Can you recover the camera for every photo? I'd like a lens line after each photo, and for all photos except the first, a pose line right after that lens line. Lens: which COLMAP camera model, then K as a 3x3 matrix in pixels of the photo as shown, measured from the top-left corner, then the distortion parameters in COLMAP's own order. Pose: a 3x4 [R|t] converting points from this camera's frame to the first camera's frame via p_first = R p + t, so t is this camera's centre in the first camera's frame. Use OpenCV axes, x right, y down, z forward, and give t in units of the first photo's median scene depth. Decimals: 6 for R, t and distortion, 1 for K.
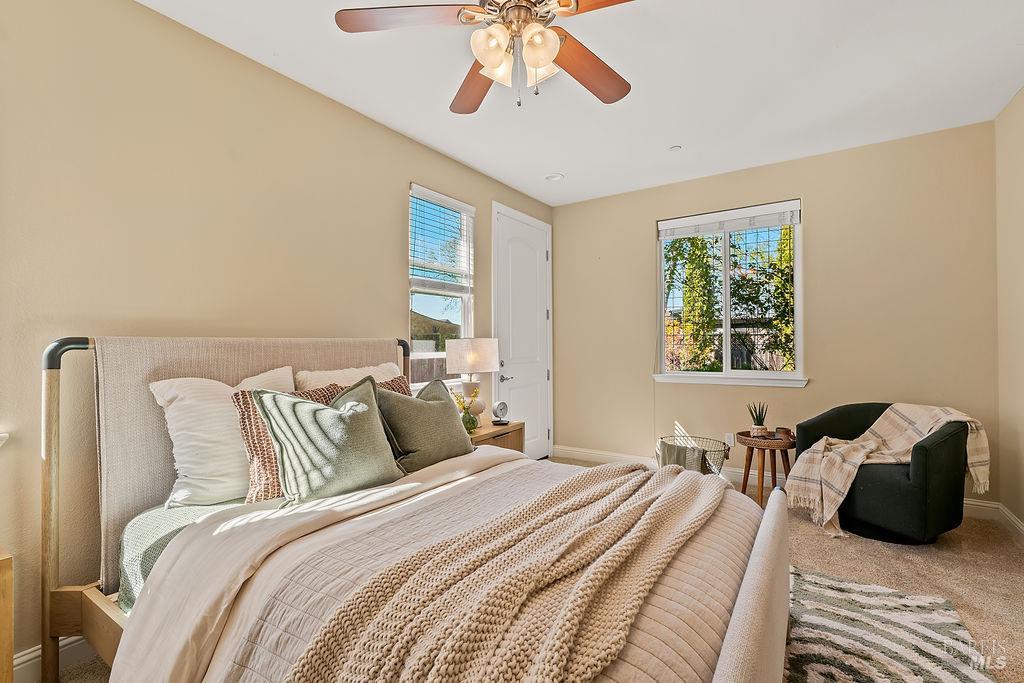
lens RADIAL K [[459.8, 0, 506.2], [0, 459.8, 342.1], [0, 0, 1]] dist [-0.004514, 0.002639]
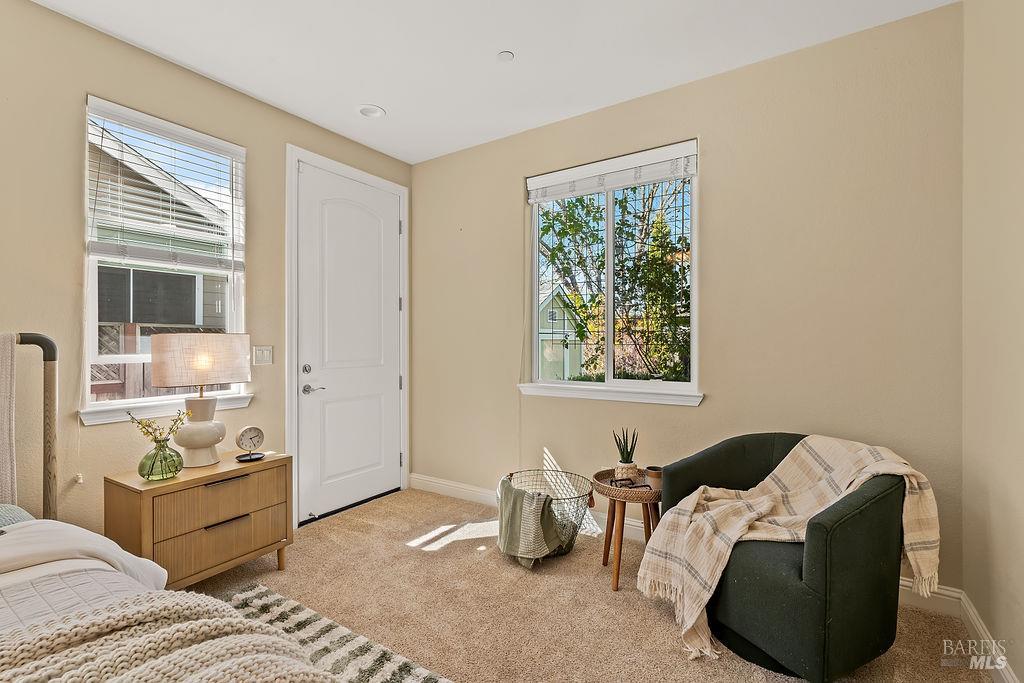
lens RADIAL K [[459.8, 0, 517.3], [0, 459.8, 343.4], [0, 0, 1]] dist [-0.004514, 0.002639]
pose [[0.999850, 0.005164, 0.016522, 0.423135], [-0.005287, 0.999959, 0.007388, -0.001822], [-0.016483, -0.007474, 0.999836, 0.354856]]
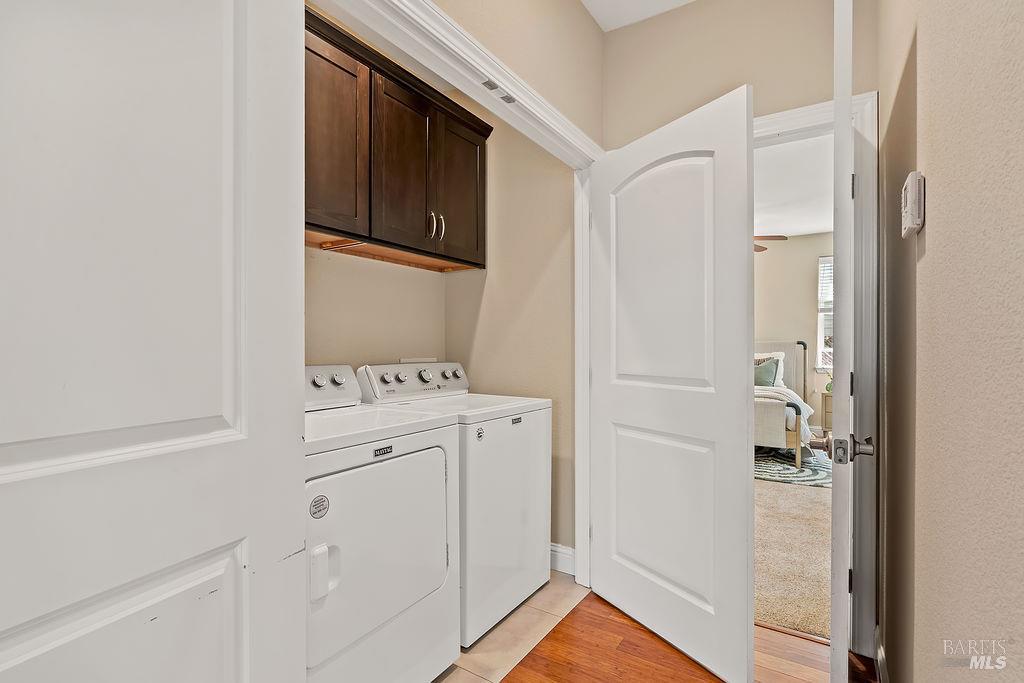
lens RADIAL K [[491.0, 0, 512.4], [0, 491.0, 343.2], [0, 0, 1]] dist [0.005094, 0.001068]
pose [[0.020577, 0.005011, -0.999776, 1.884631], [0.002545, 0.999984, 0.005065, -0.011807], [0.999785, -0.002648, 0.020564, -0.306851]]
